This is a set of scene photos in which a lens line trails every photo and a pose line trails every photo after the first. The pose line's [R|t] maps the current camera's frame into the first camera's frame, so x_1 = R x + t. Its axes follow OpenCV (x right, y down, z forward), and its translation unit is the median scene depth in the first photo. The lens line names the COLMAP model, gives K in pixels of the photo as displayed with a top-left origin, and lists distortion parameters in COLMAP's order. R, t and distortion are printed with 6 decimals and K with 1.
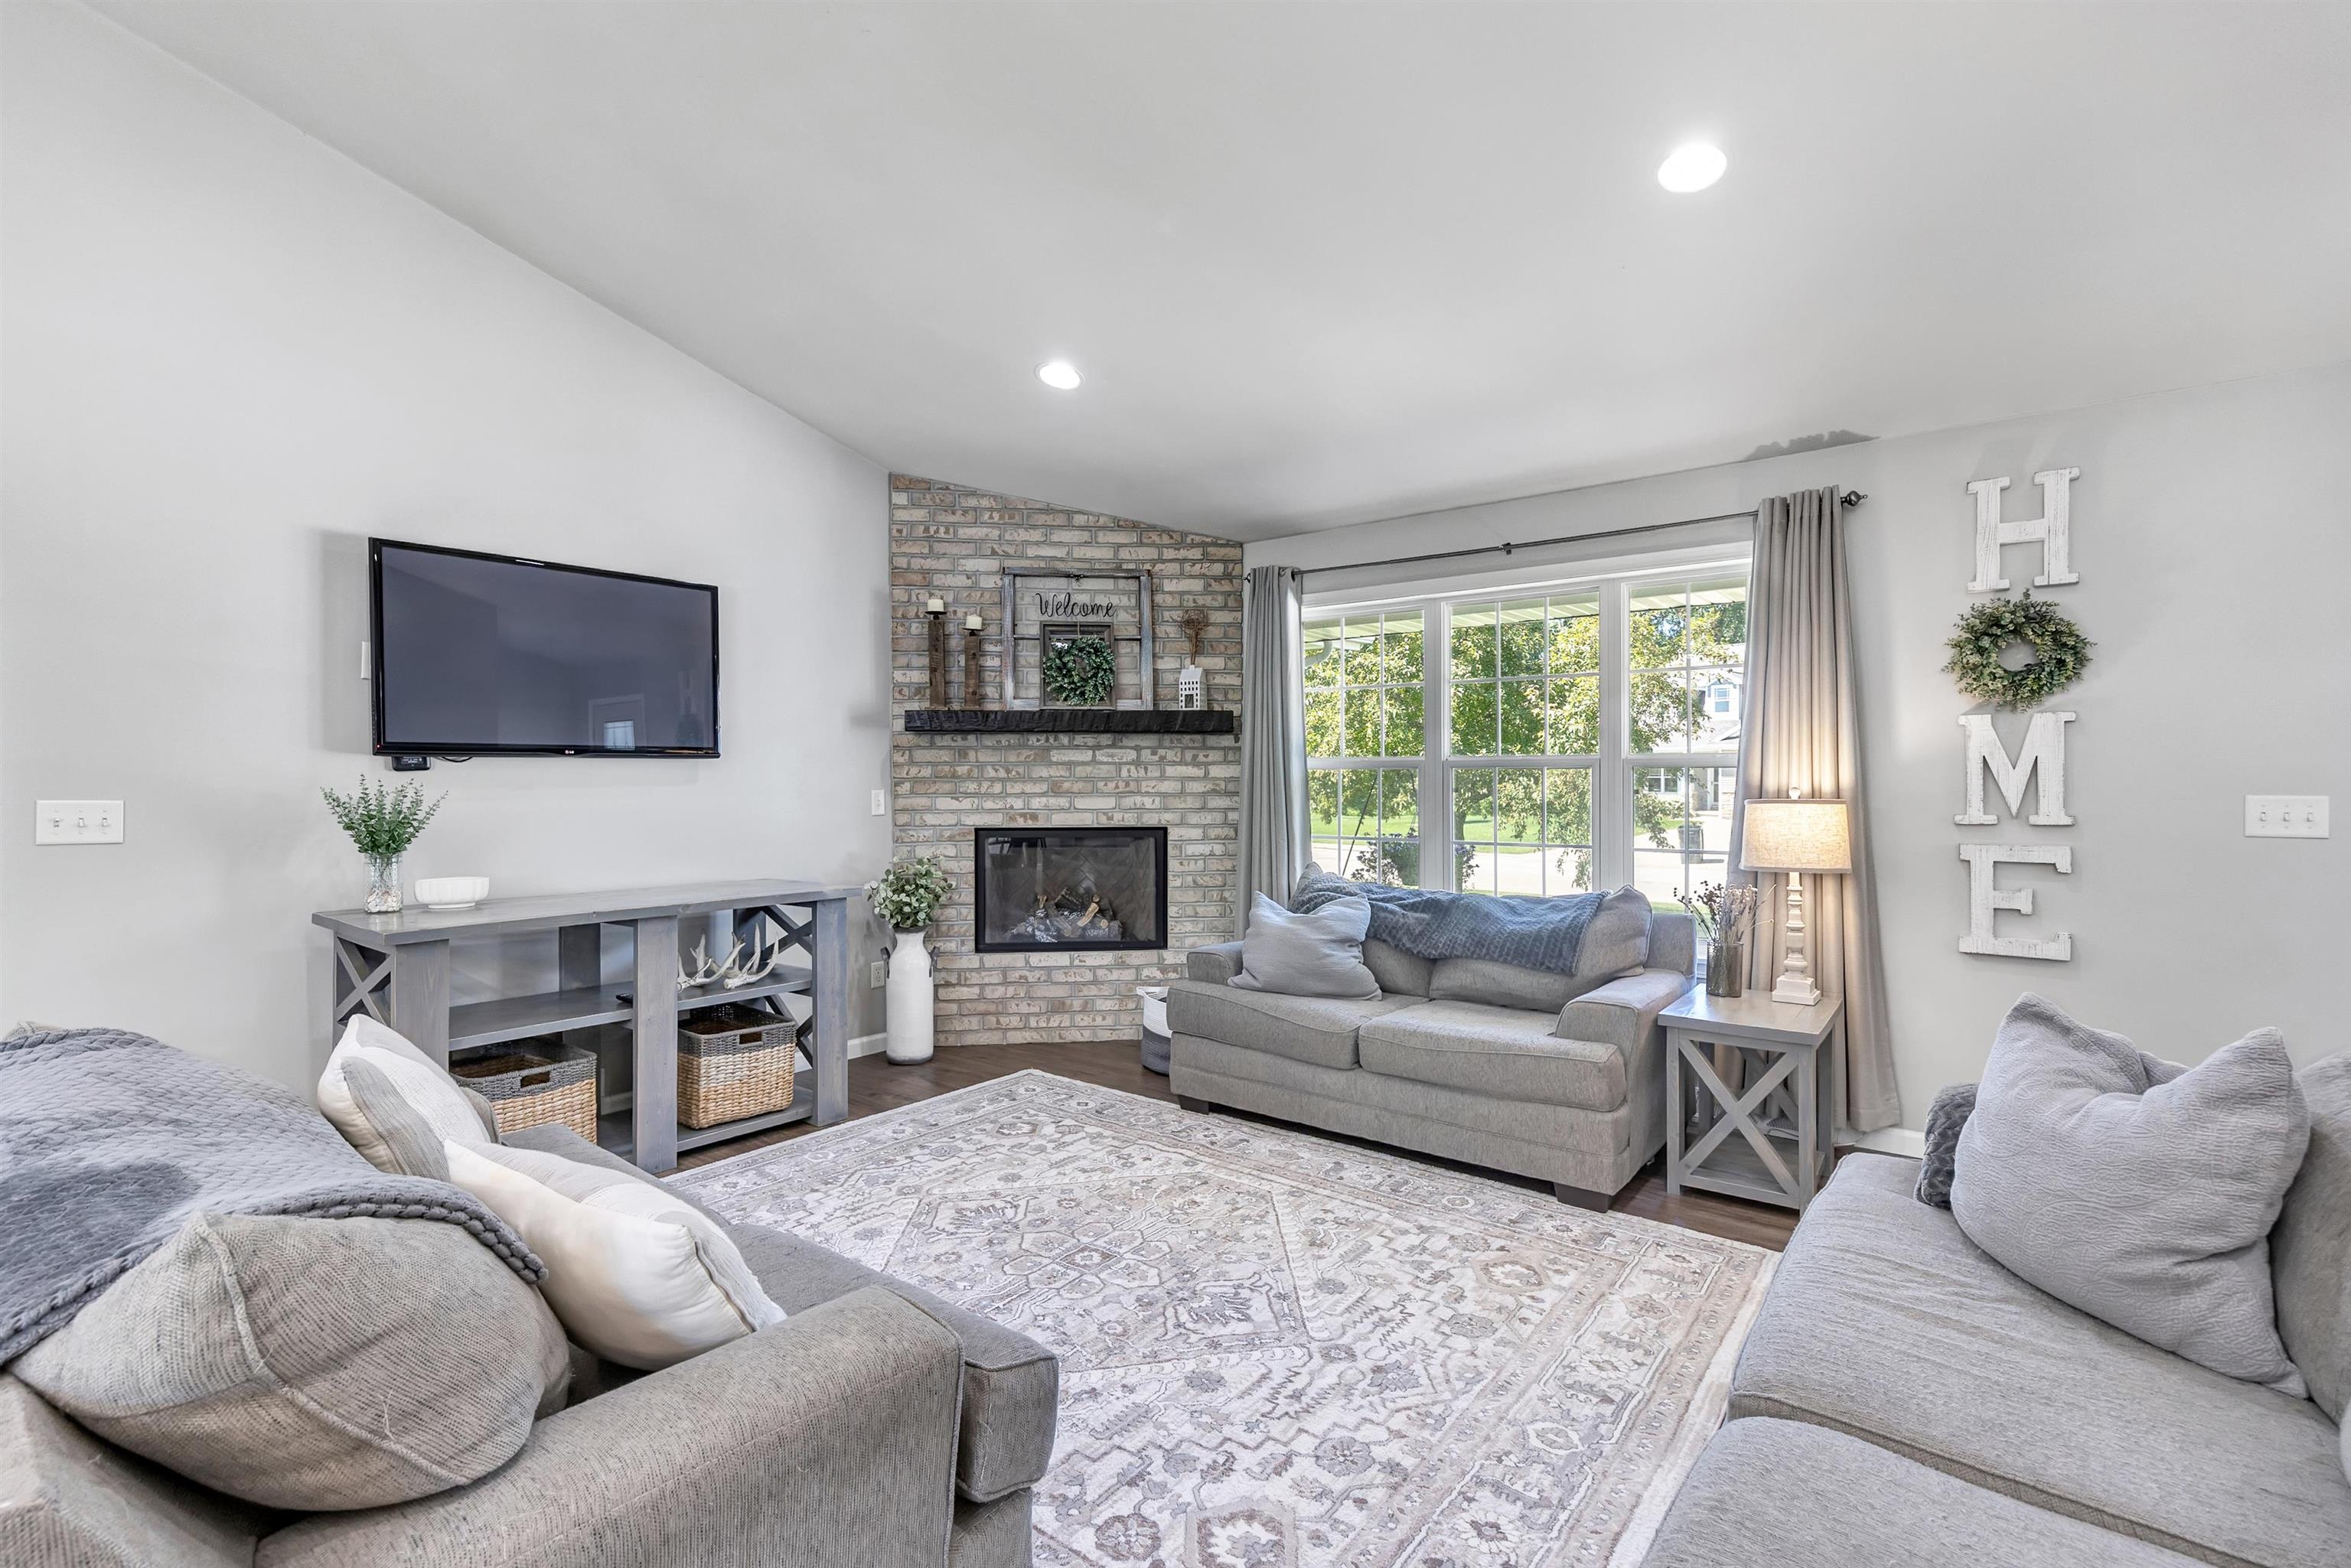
lens RADIAL K [[1137.9, 0, 1178.5], [0, 1137.9, 787.9], [0, 0, 1]] dist [-0.000278, -0.000038]
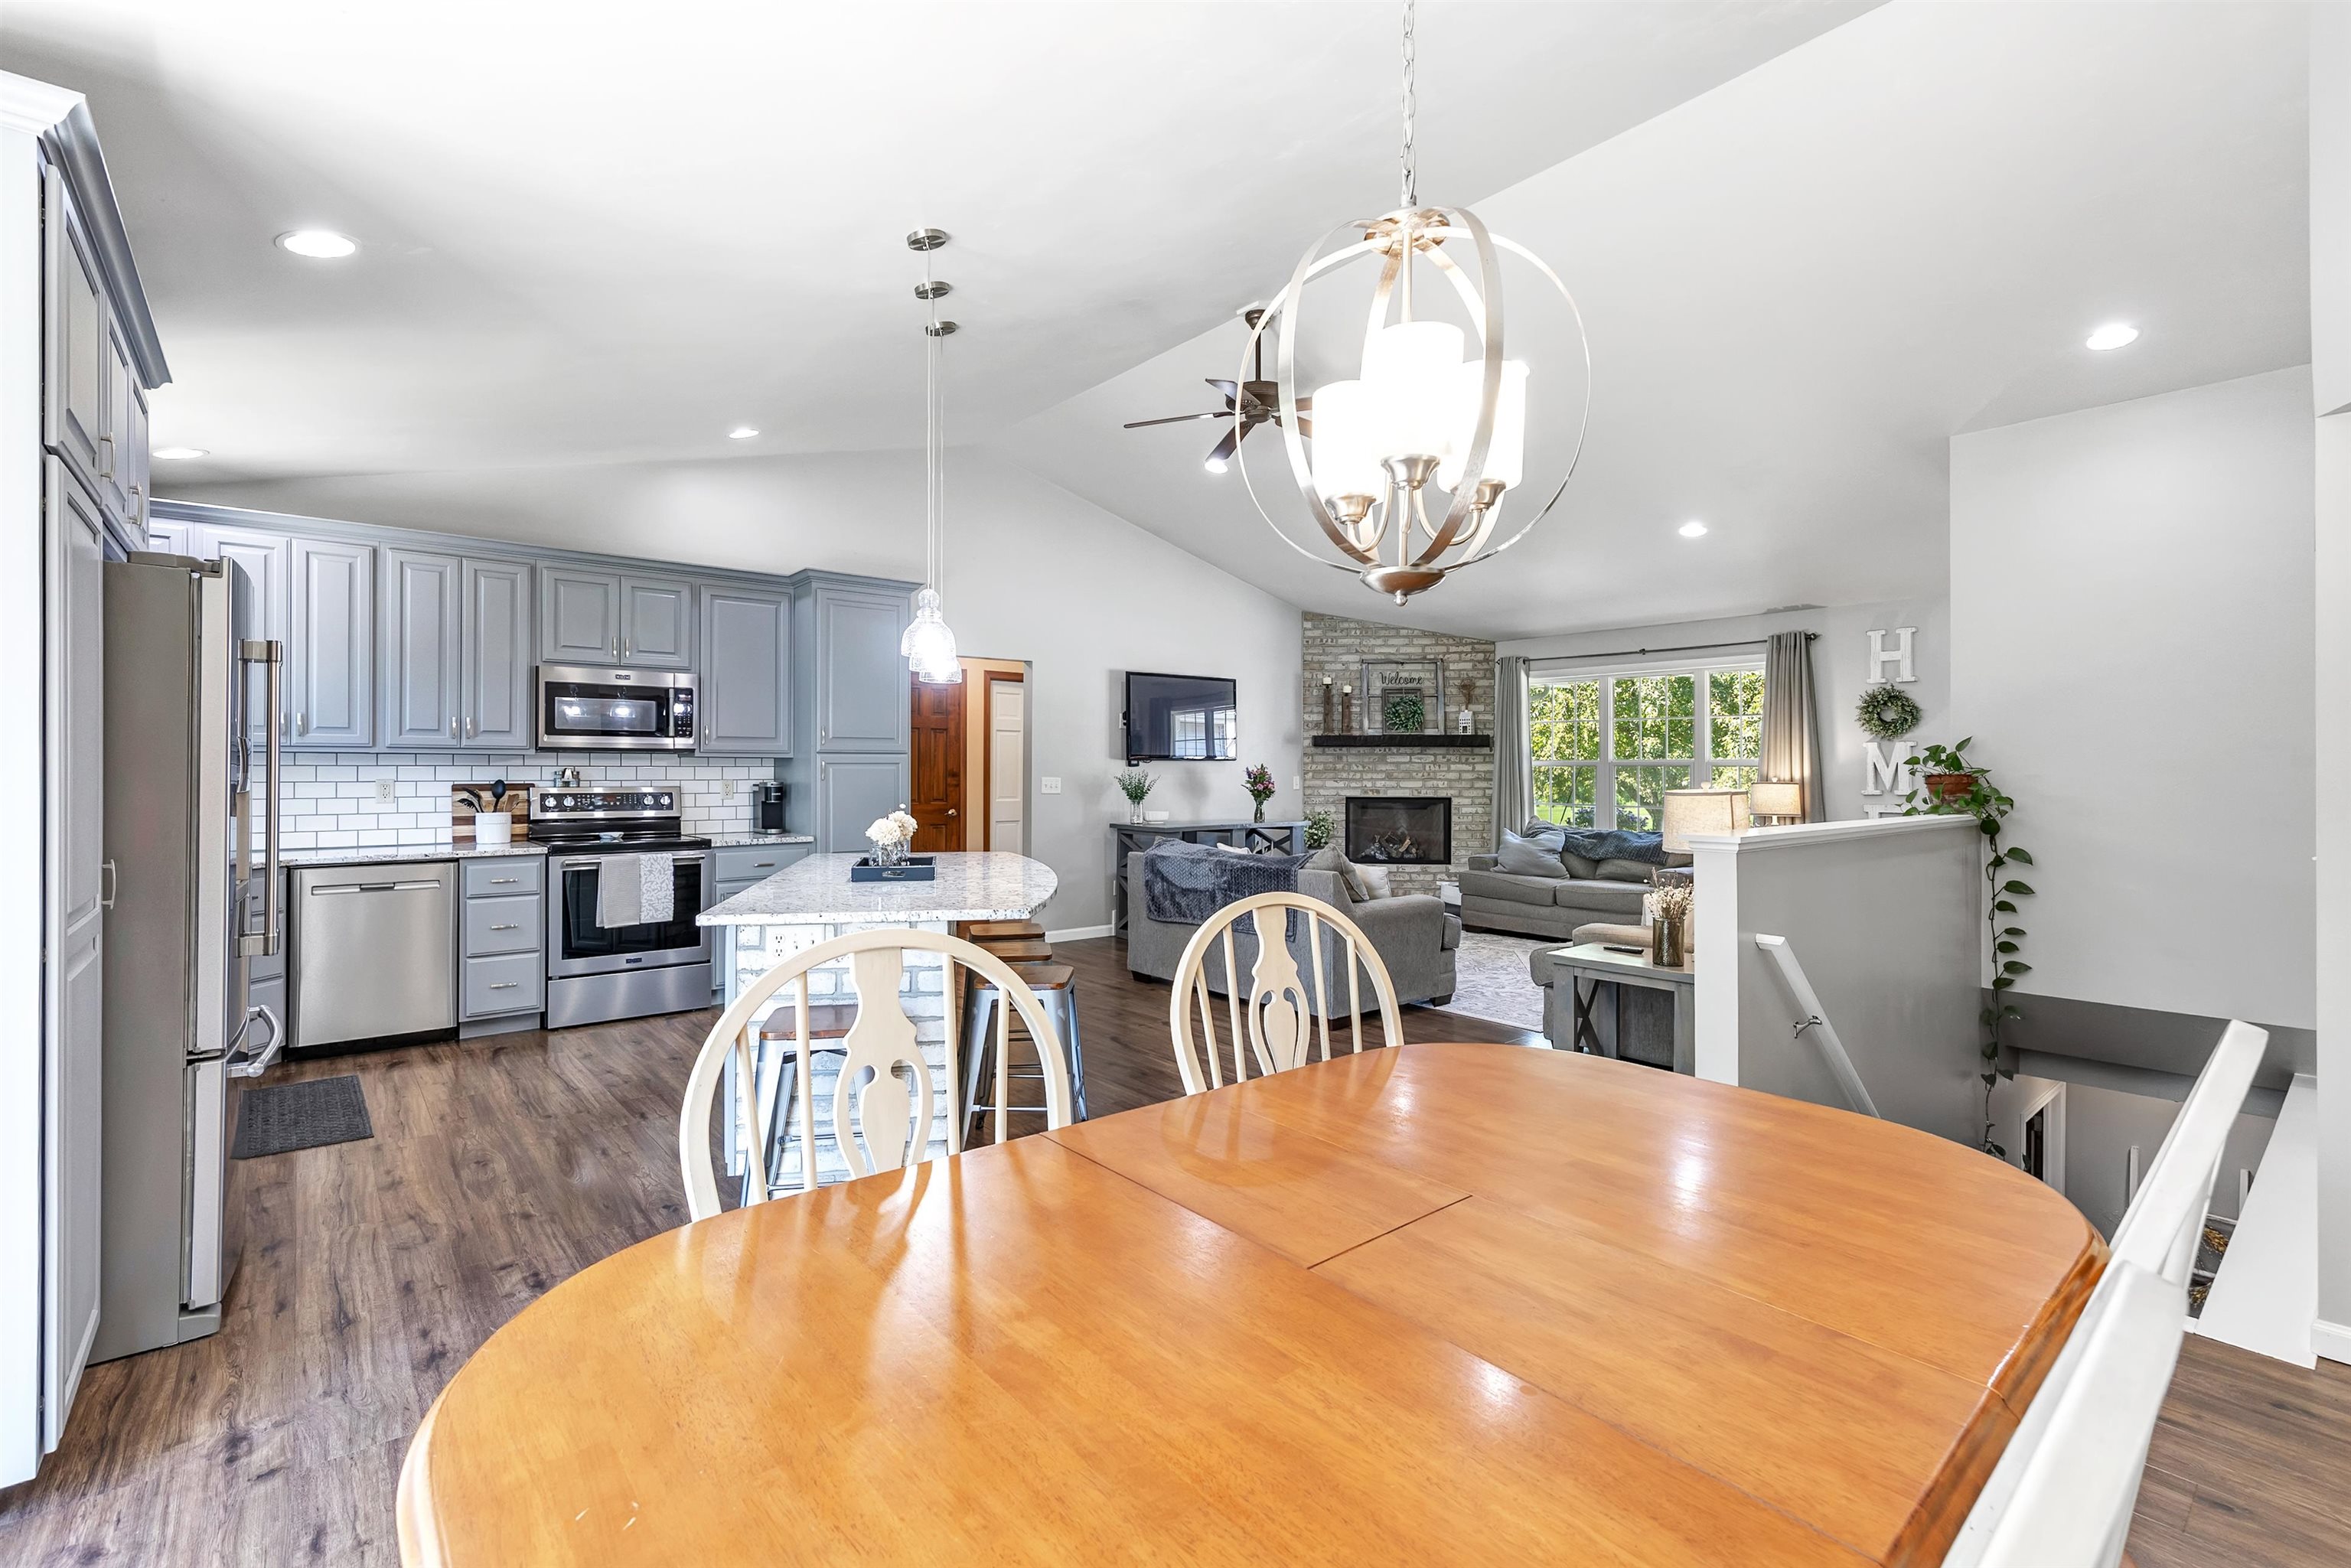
lens RADIAL K [[1019.7, 0, 1153.8], [0, 1019.7, 767.9], [0, 0, 1]] dist [0.002779, 0.000015]
pose [[0.970128, 0.004246, -0.242558, -0.078273], [-0.006923, 0.999924, -0.010185, 0.006723], [0.242496, 0.011560, 0.970084, -0.731670]]
